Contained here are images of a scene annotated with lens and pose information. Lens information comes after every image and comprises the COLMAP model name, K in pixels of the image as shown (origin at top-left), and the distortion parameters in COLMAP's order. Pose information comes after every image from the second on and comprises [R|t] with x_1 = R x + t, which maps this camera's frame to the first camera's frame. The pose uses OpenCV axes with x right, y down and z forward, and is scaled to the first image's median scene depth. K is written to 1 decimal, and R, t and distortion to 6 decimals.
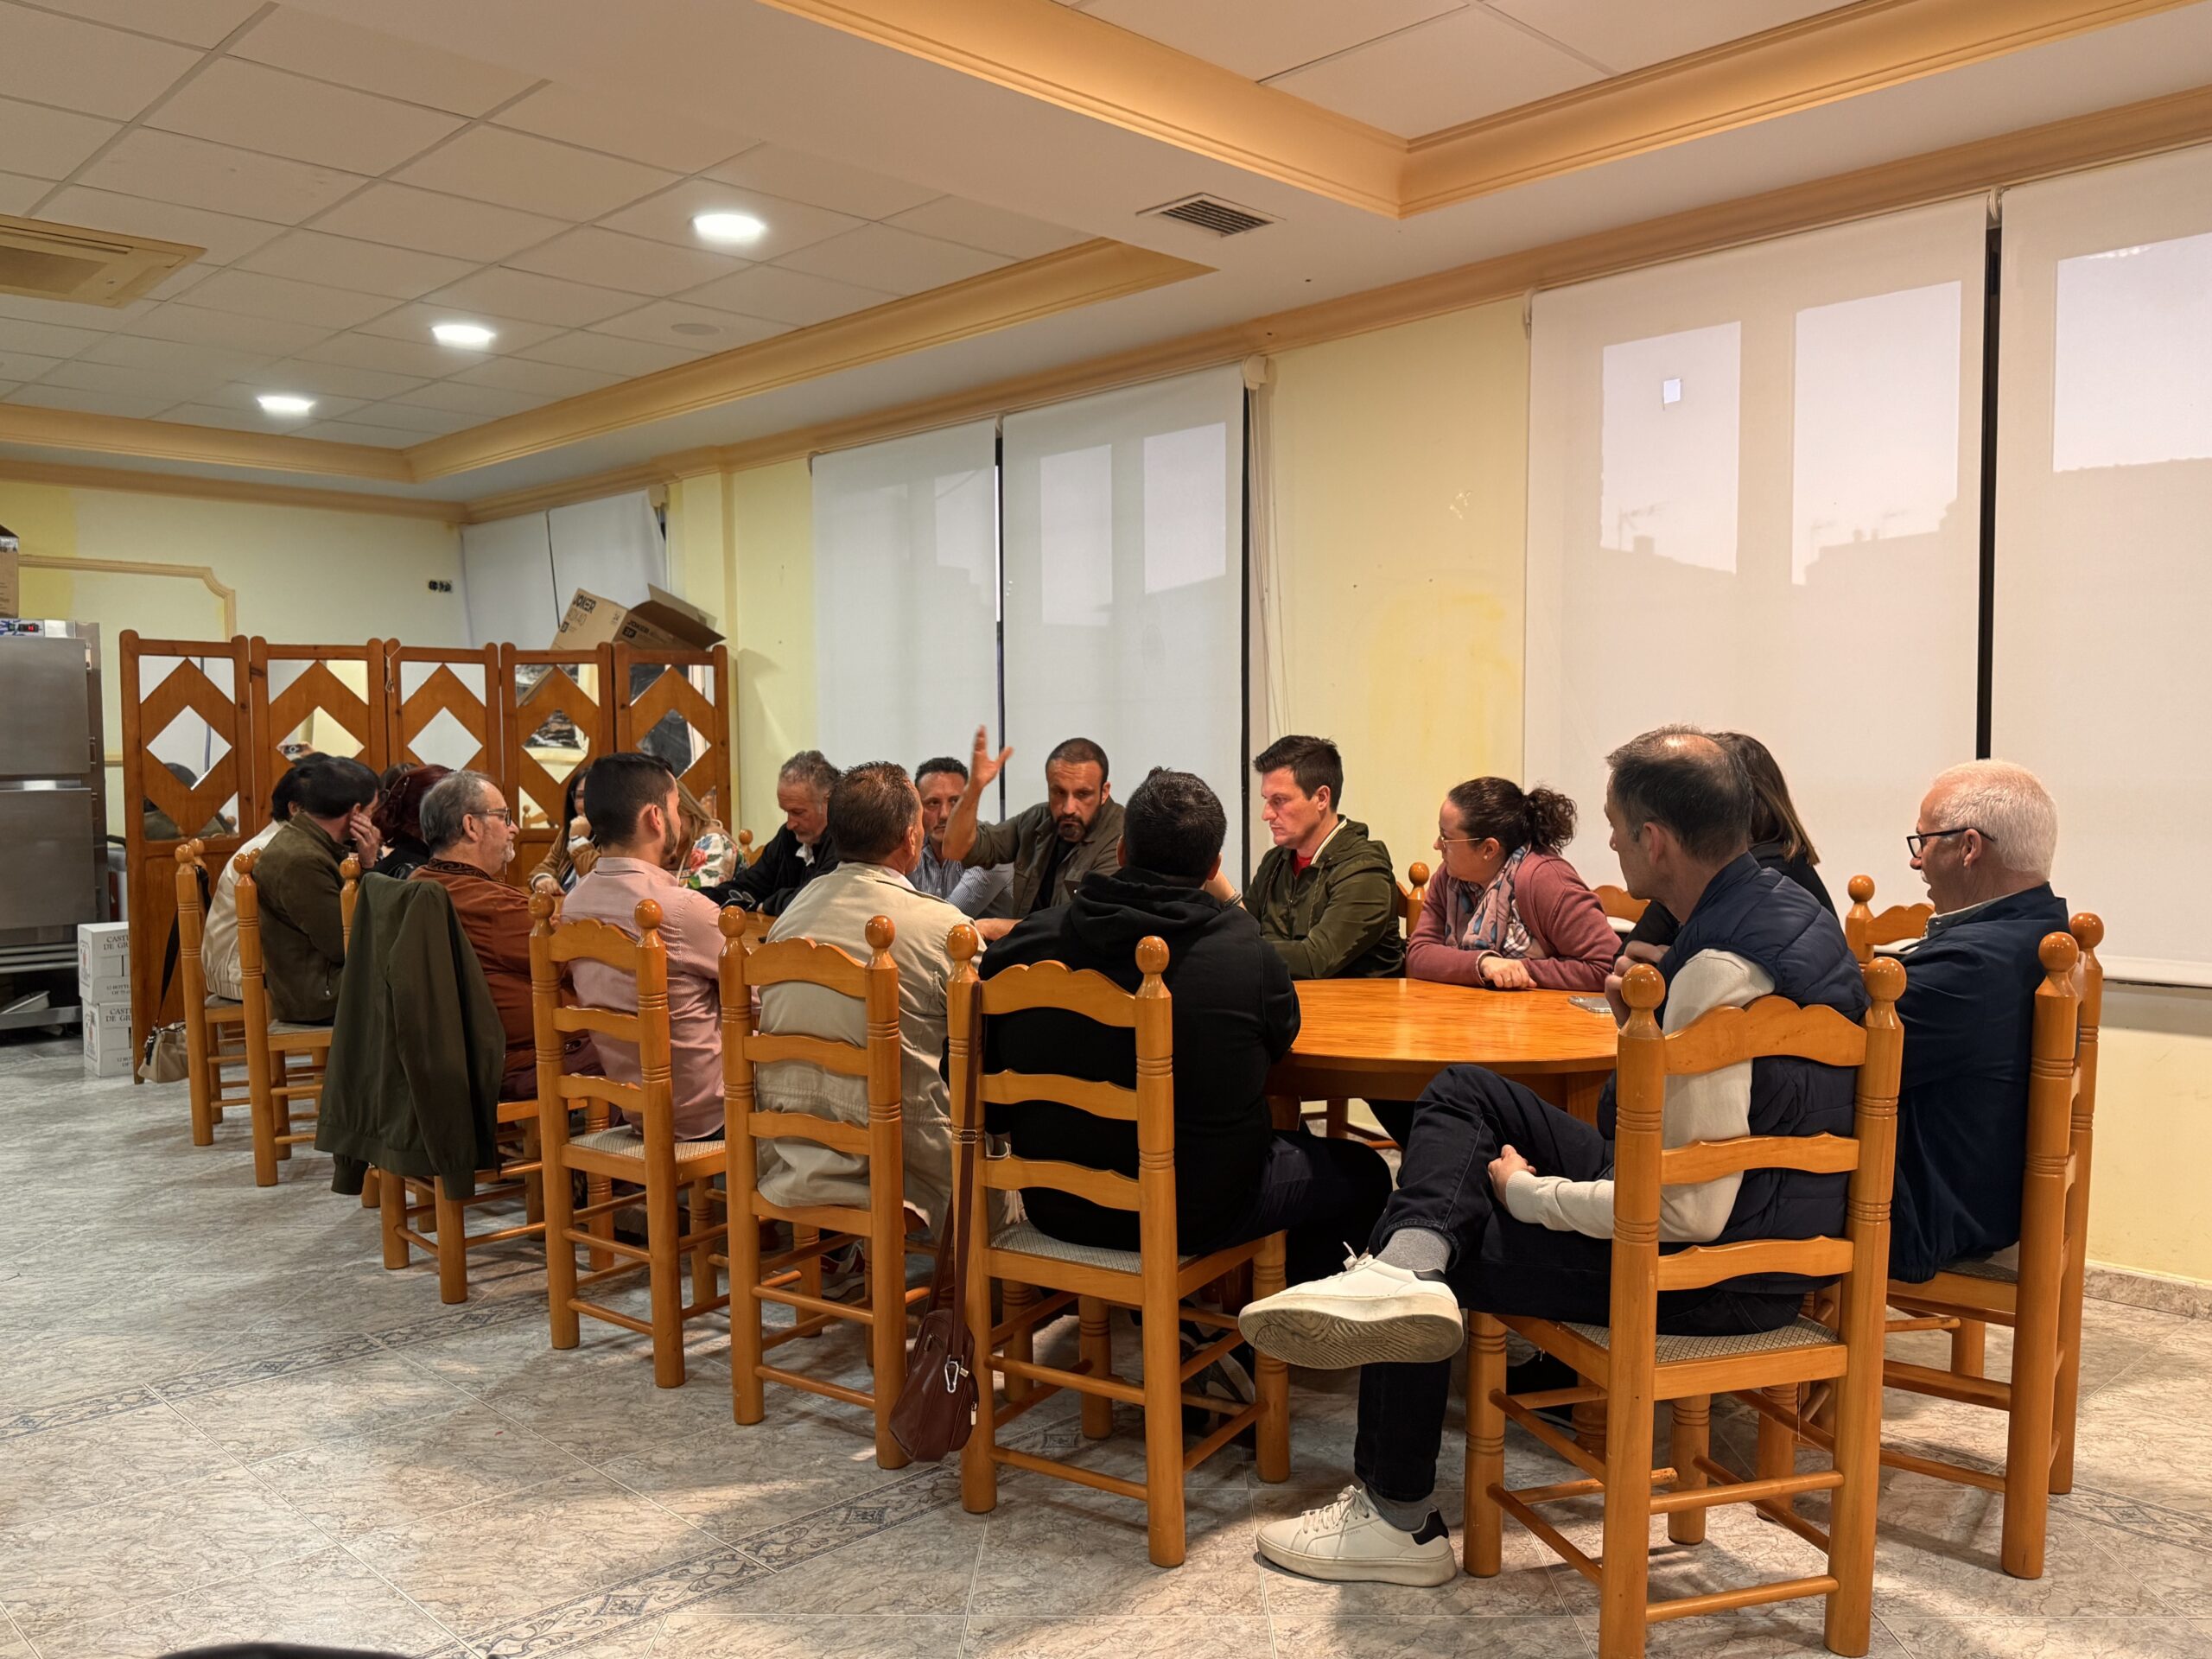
lens RADIAL K [[1709.2, 0, 1116.2], [0, 1709.2, 838.9], [0, 0, 1]] dist [0.011345, -0.003729]
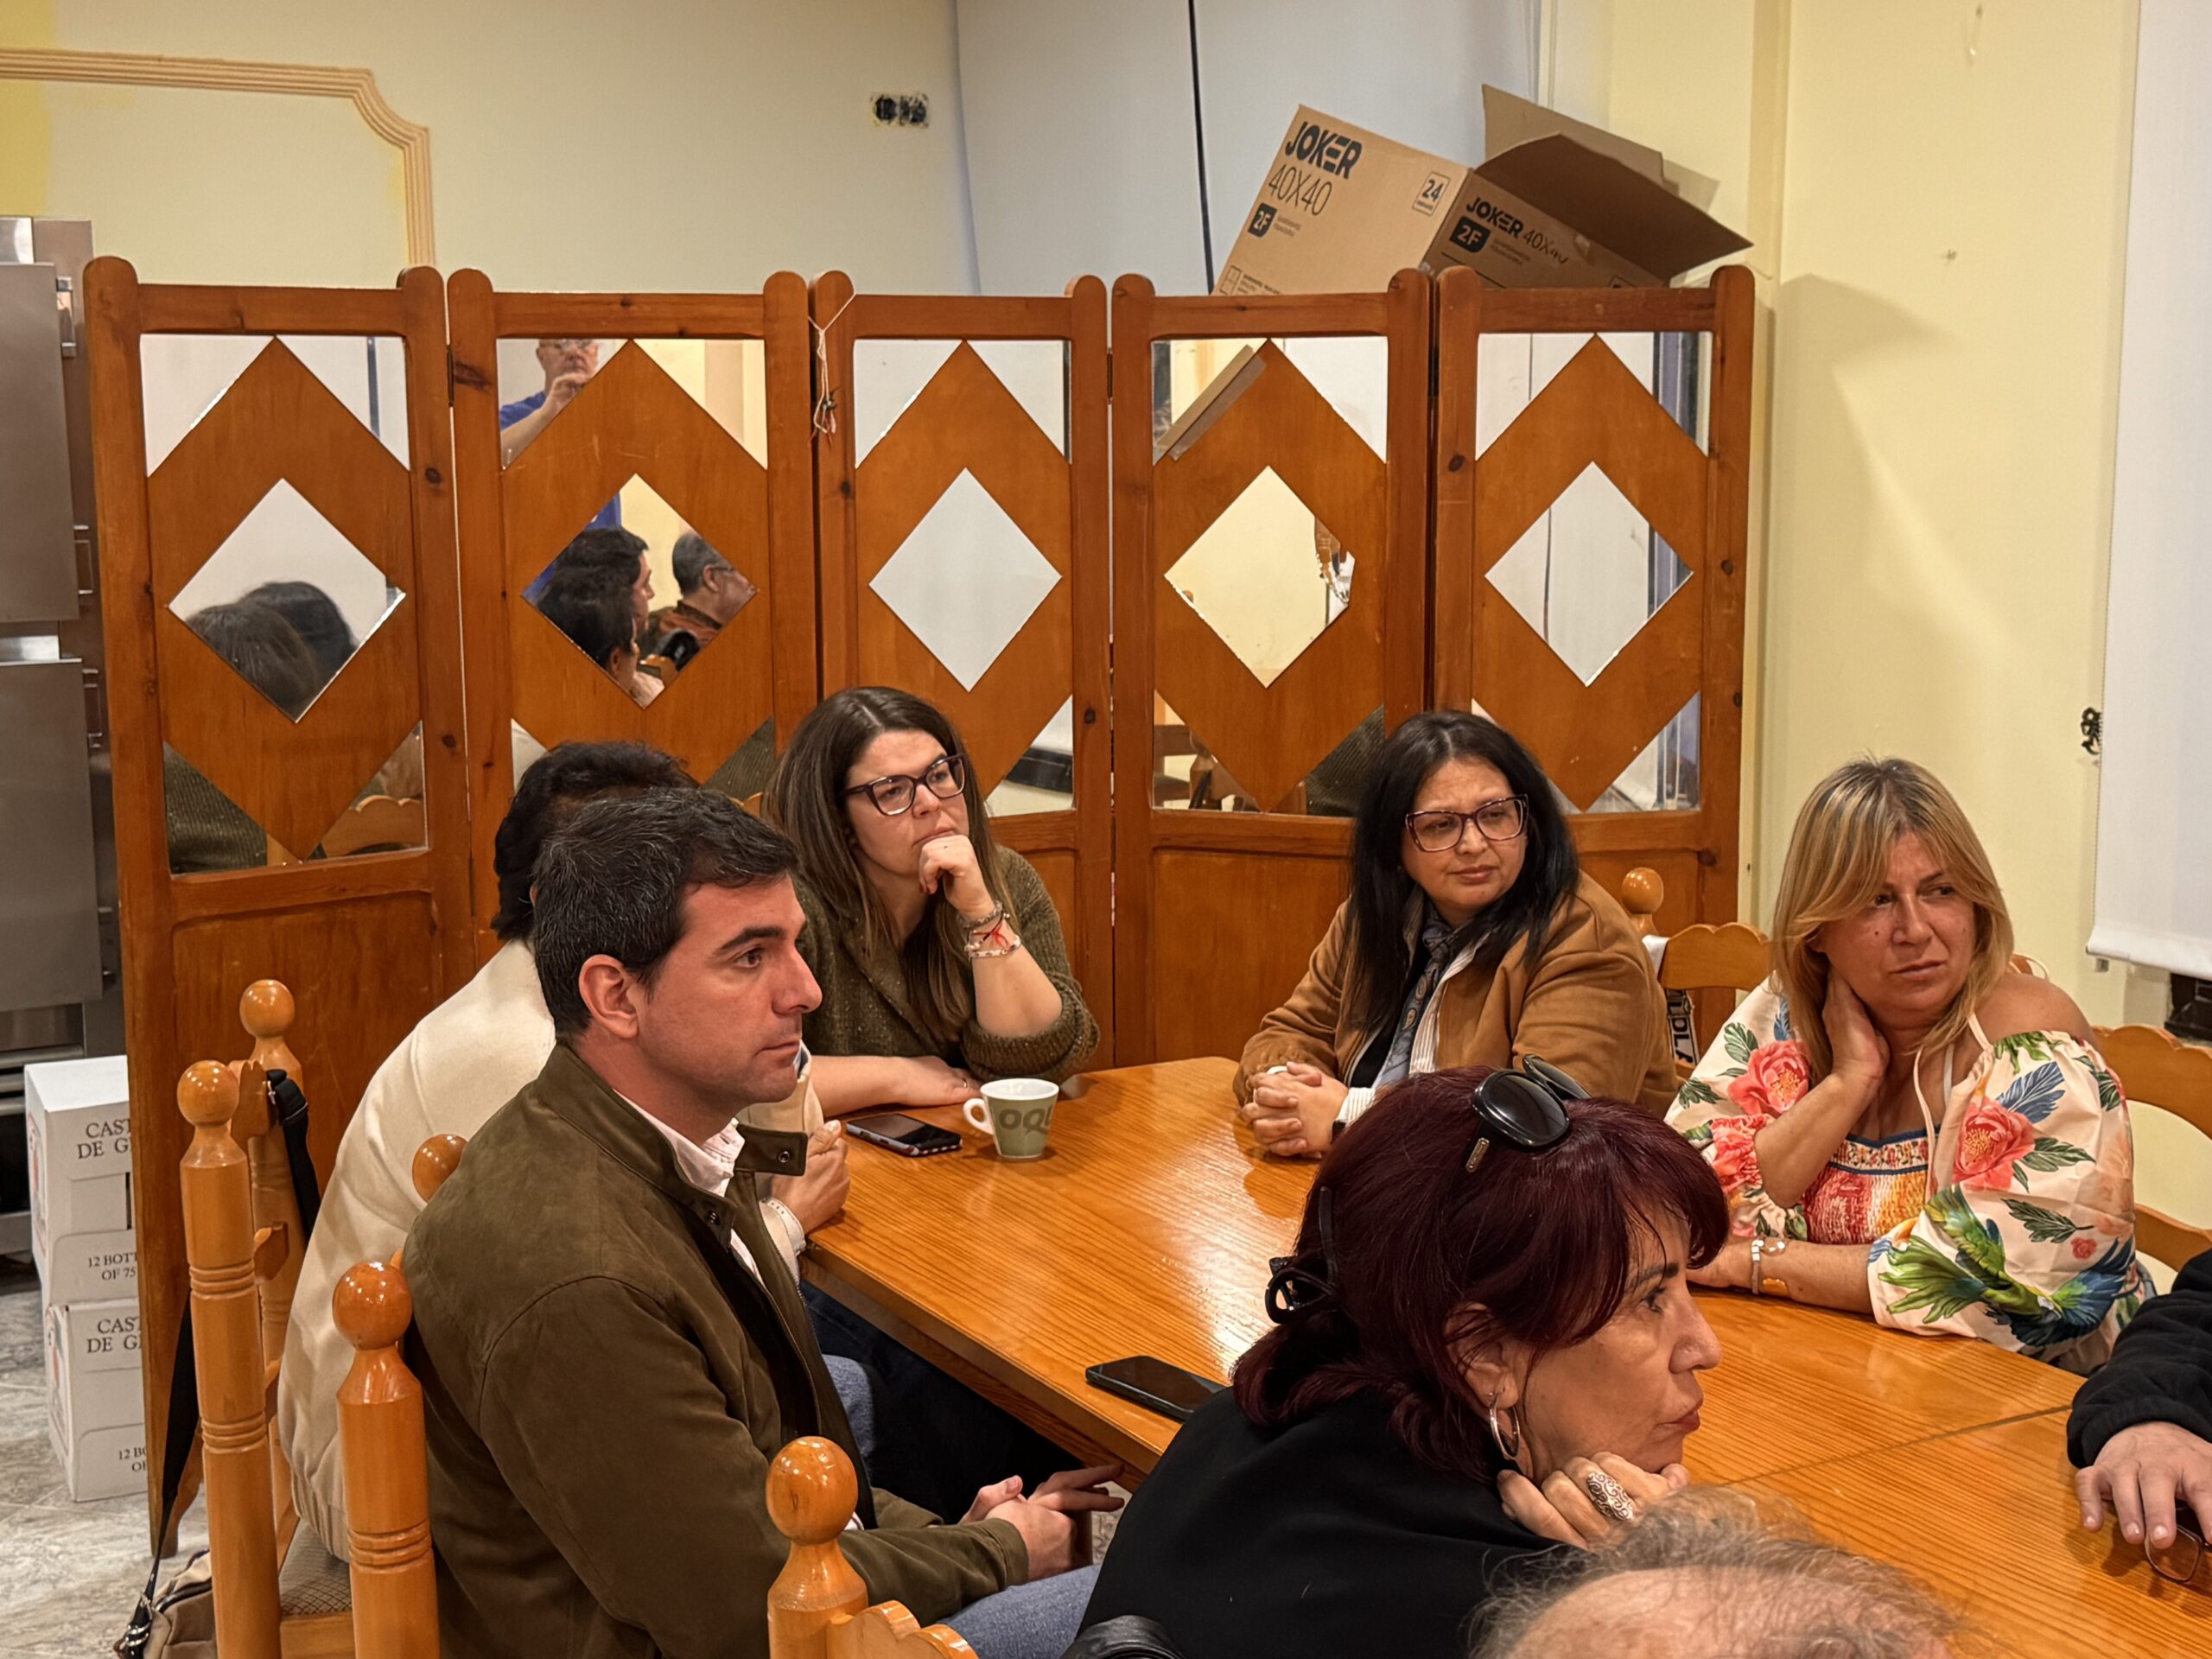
lens RADIAL K [[2990.5, 0, 1102.8], [0, 2990.5, 830.2], [0, 0, 1]] dist [0.183917, 0.000000]
pose [[0.962505, 0.039803, -0.268329, -0.194543], [-0.014856, 0.995426, 0.094369, -0.060490], [0.270858, -0.086845, 0.958694, 0.407391]]
